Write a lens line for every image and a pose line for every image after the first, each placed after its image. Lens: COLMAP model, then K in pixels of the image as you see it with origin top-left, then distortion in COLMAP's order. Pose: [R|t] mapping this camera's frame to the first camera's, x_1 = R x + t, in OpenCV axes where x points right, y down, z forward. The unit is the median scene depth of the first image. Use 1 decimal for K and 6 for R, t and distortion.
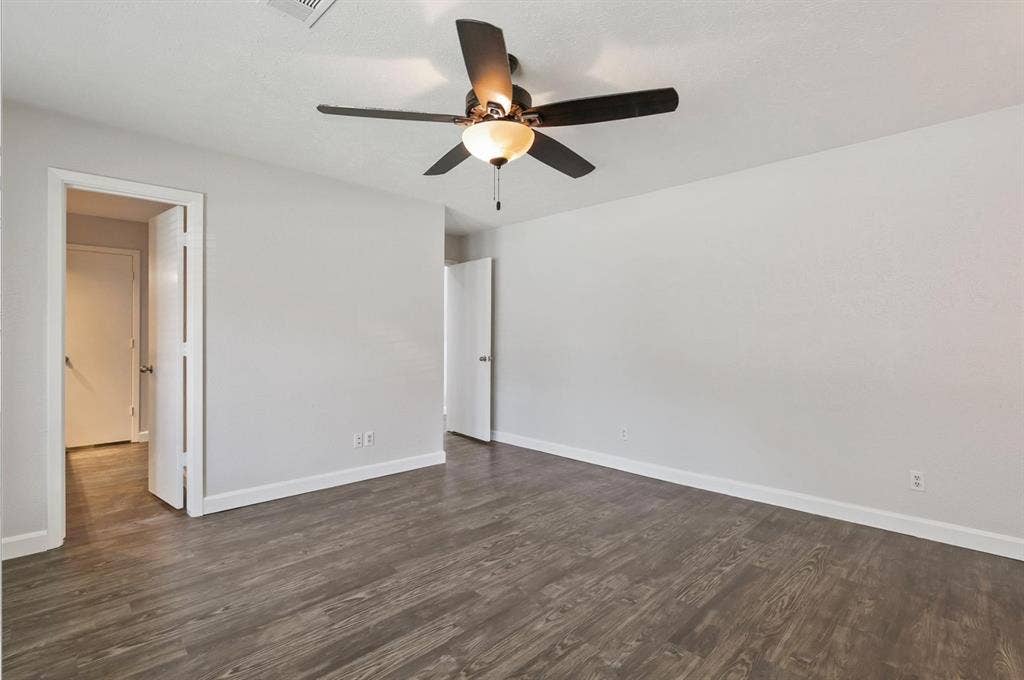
lens RADIAL K [[478.1, 0, 512.0], [0, 478.1, 340.0], [0, 0, 1]] dist [-0.000922, 0.000027]
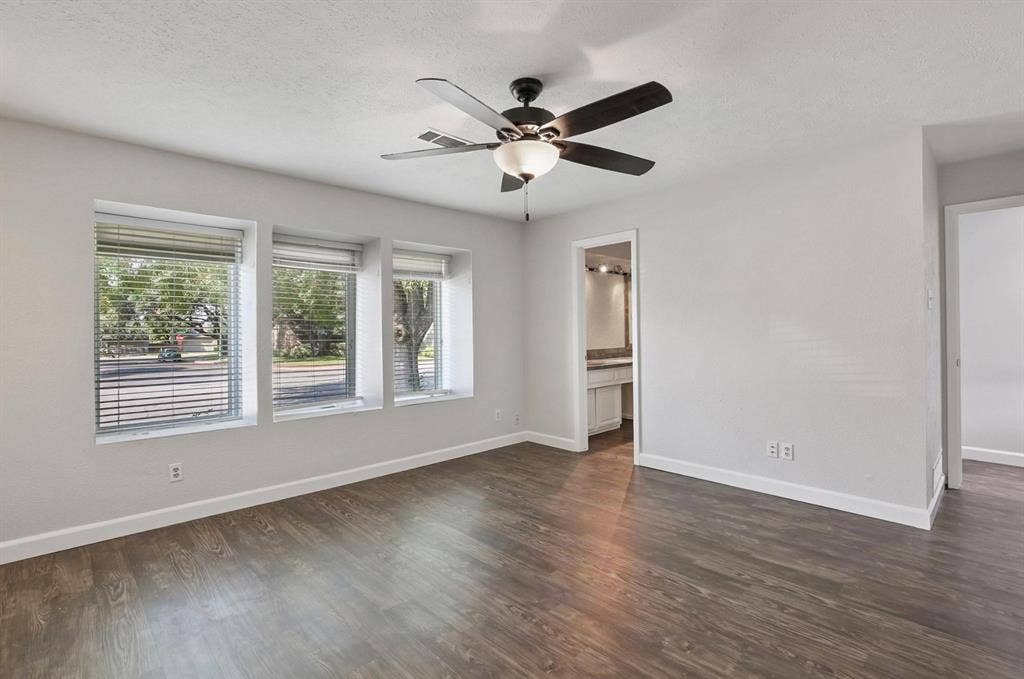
lens RADIAL K [[481.0, 0, 517.9], [0, 481.0, 333.6], [0, 0, 1]] dist [-0.004341, -0.000545]
pose [[-0.012536, -0.004339, -0.999912, 0.838734], [0.003226, 0.999985, -0.004379, -0.006093], [0.999916, -0.003281, -0.012522, 0.765694]]
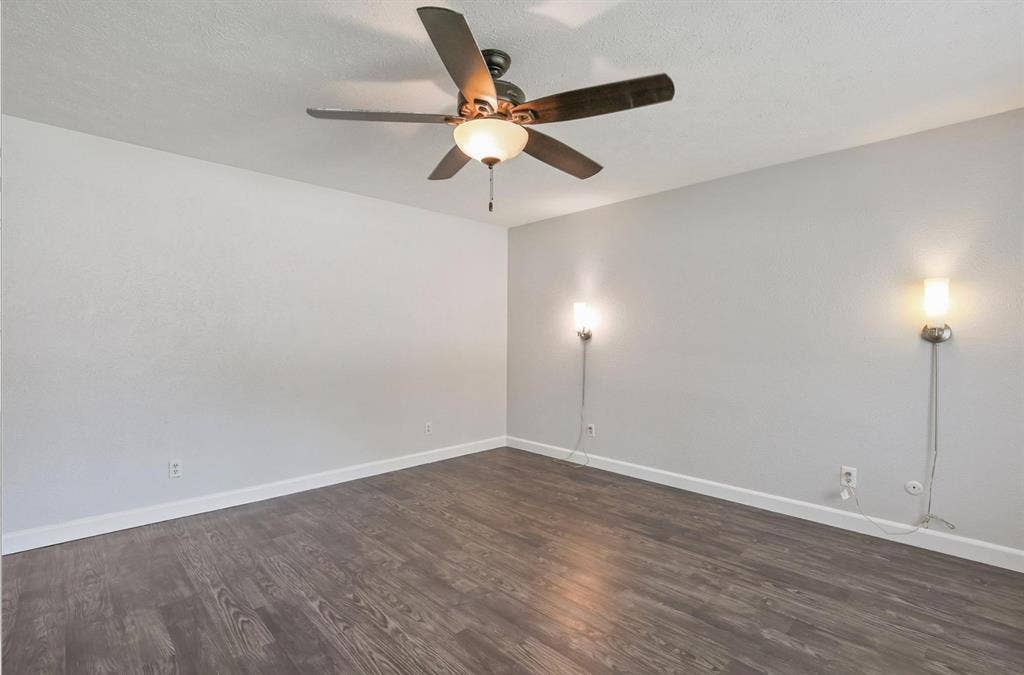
lens RADIAL K [[465.3, 0, 512.2], [0, 465.3, 344.9], [0, 0, 1]] dist [-0.007696, 0.000071]
pose [[0.013545, -0.014581, 0.999802, -0.756448], [0.002881, 0.999890, 0.014543, -0.010324], [-0.999904, 0.002684, 0.013586, 0.731228]]
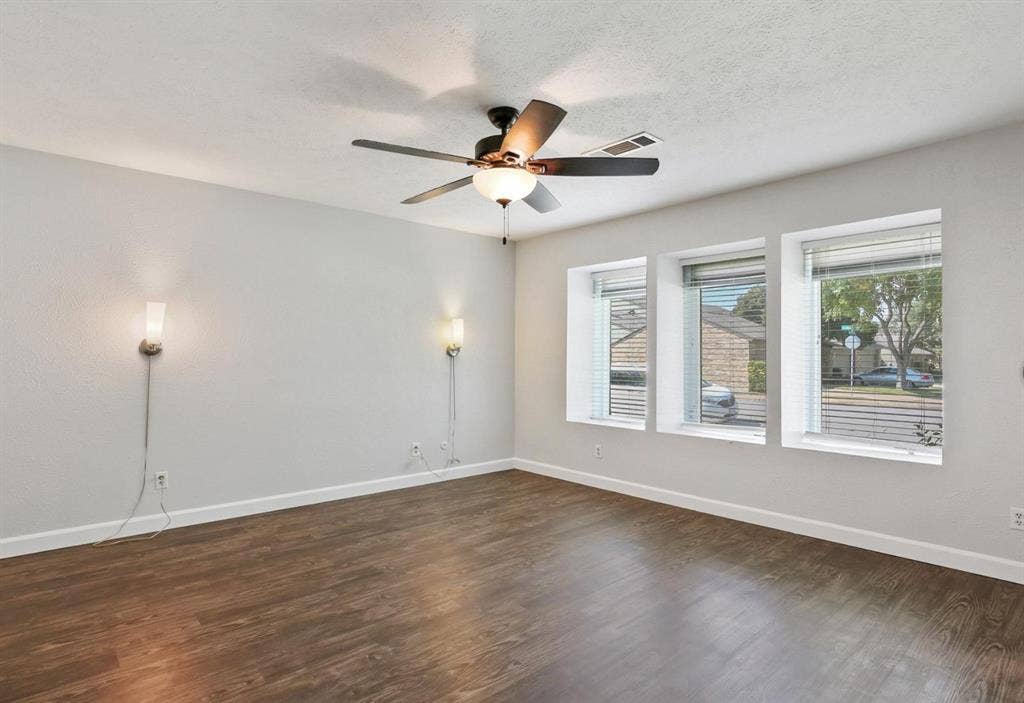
lens RADIAL K [[545.3, 0, 493.7], [0, 545.3, 353.3], [0, 0, 1]] dist [-0.001119, 0.000381]
pose [[-0.996712, -0.003924, 0.080930, -0.083813], [-0.003769, 0.999991, 0.002078, -0.014465], [-0.080938, 0.001766, -0.996718, 1.779835]]
